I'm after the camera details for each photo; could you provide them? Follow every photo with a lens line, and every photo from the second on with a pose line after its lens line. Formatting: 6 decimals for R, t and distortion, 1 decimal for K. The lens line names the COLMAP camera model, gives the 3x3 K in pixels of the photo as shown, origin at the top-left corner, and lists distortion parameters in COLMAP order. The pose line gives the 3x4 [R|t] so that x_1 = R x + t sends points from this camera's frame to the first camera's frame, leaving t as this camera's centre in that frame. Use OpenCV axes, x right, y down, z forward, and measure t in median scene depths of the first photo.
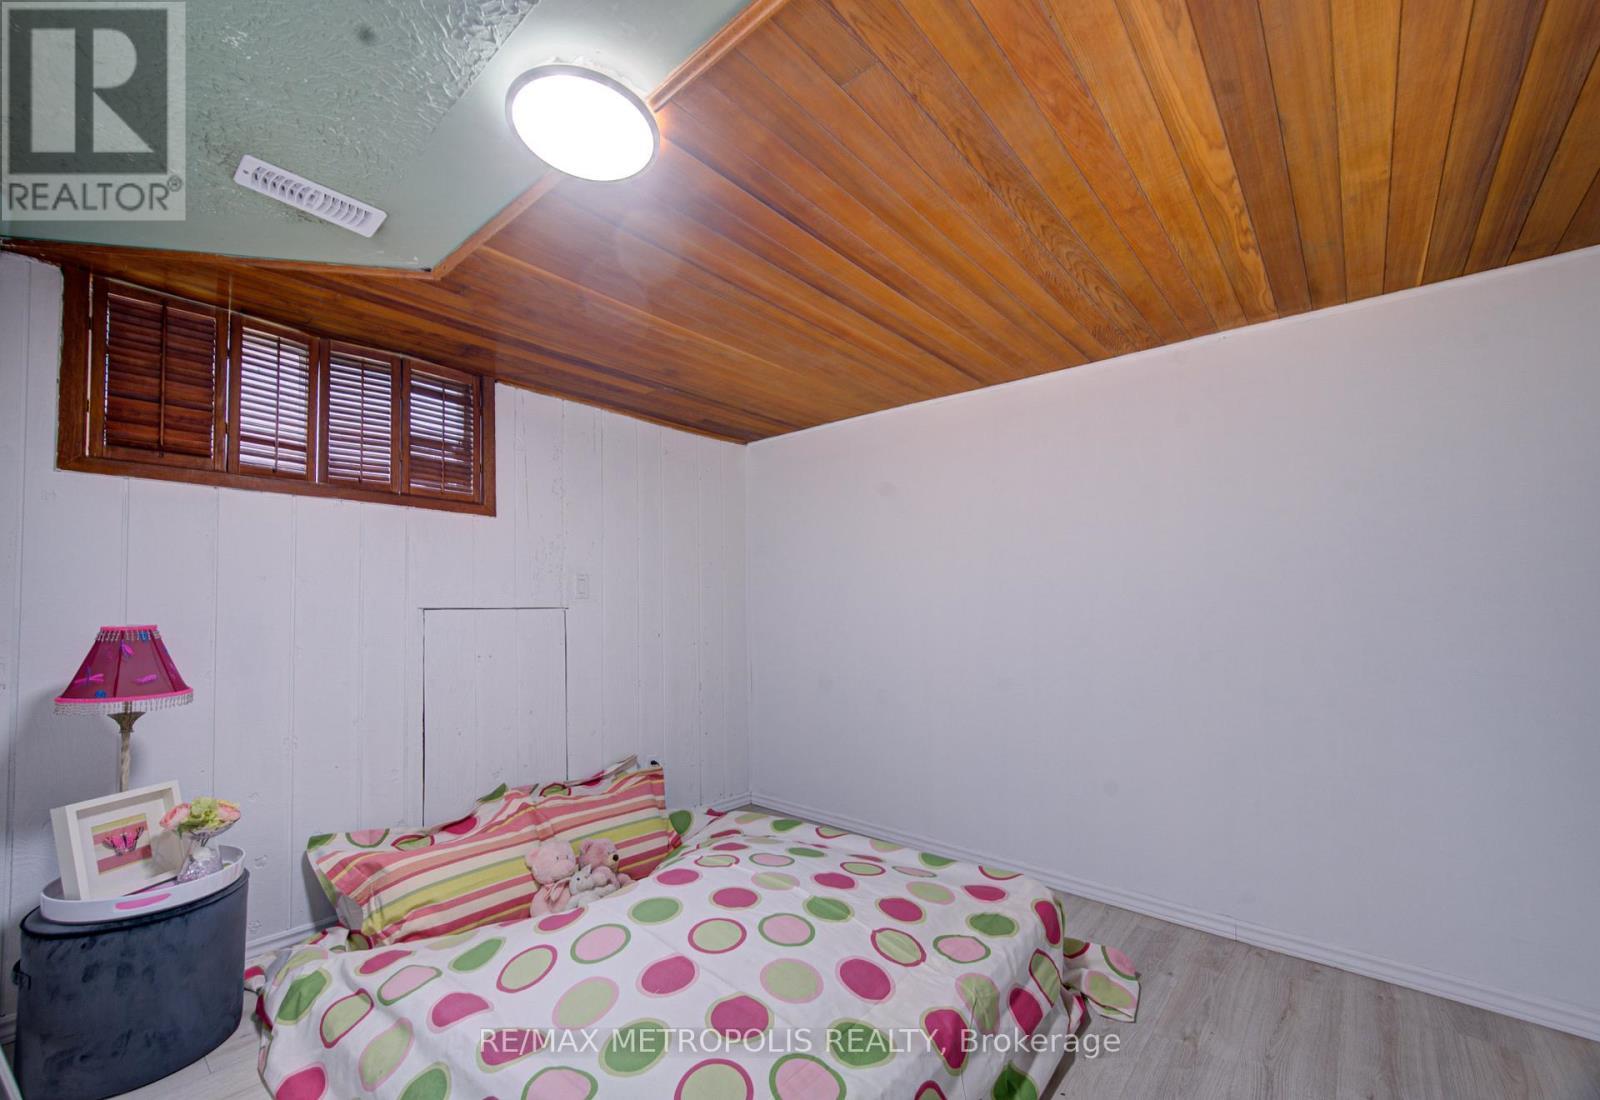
lens RADIAL K [[653.7, 0, 802.2], [0, 653.7, 591.8], [0, 0, 1]] dist [-0.000490, -0.000072]
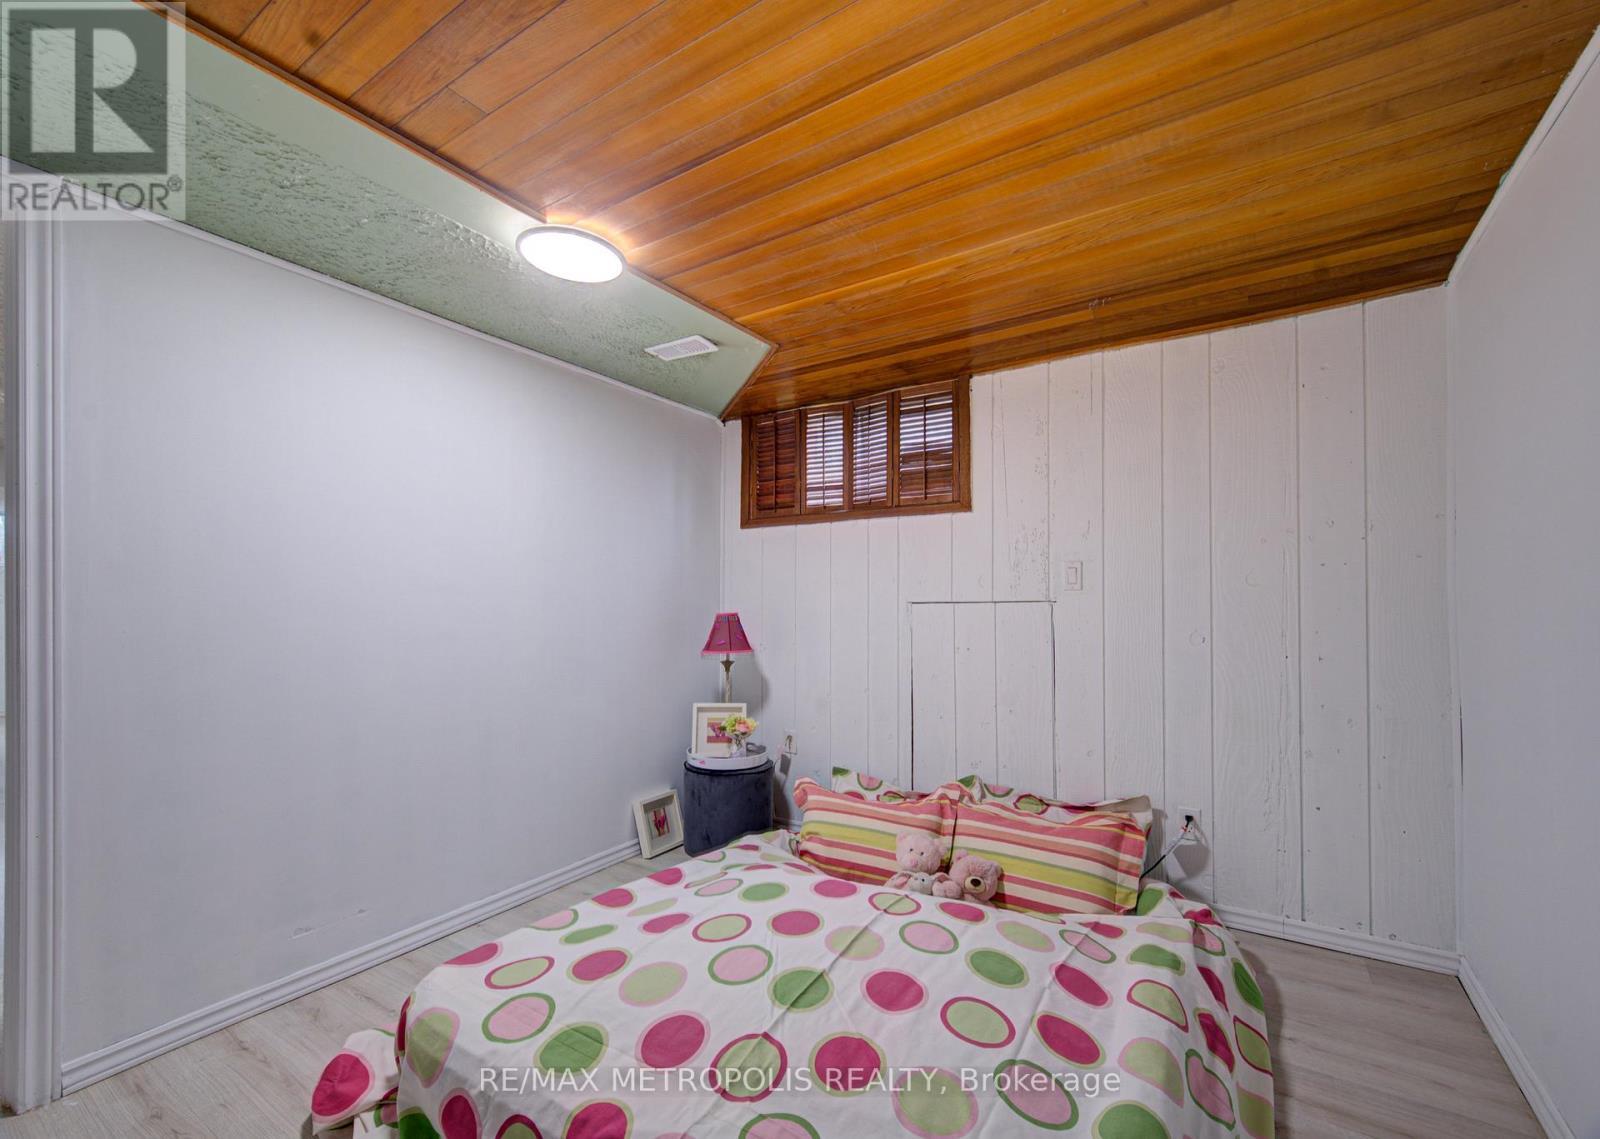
lens RADIAL K [[690.9, 0, 800.7], [0, 690.9, 608.0], [0, 0, 1]] dist [0.000381, 0.000038]
pose [[0.129651, 0.000855, -0.991559, 0.703728], [0.027378, 0.999615, 0.004442, 0.028714], [0.991182, -0.027723, 0.129577, 0.754816]]
